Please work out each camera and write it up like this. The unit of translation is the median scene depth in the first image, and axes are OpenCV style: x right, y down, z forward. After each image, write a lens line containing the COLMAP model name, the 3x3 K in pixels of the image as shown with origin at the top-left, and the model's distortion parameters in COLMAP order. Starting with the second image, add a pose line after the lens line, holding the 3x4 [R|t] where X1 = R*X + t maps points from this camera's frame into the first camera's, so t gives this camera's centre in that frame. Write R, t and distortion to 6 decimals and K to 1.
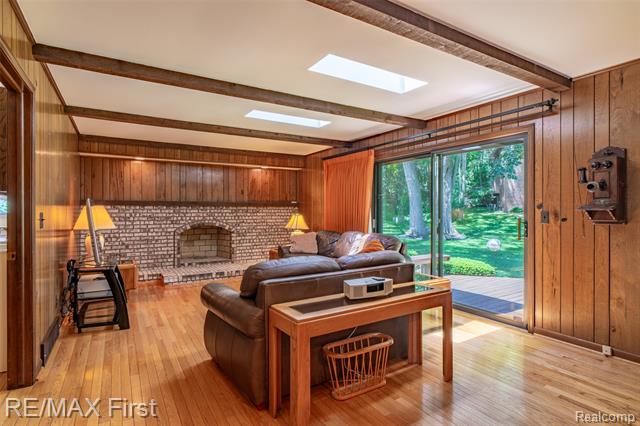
lens RADIAL K [[336.3, 0, 319.2], [0, 336.3, 211.0], [0, 0, 1]] dist [-0.000500, -0.000662]
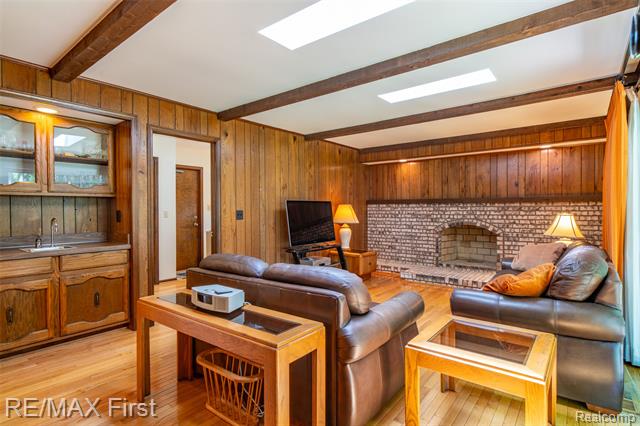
lens RADIAL K [[336.3, 0, 315.0], [0, 336.3, 210.7], [0, 0, 1]] dist [-0.000500, -0.000662]
pose [[0.345747, 0.003358, -0.938322, 0.367445], [0.002513, 0.999987, 0.004505, 0.000642], [0.938324, -0.003916, 0.345734, 0.331914]]
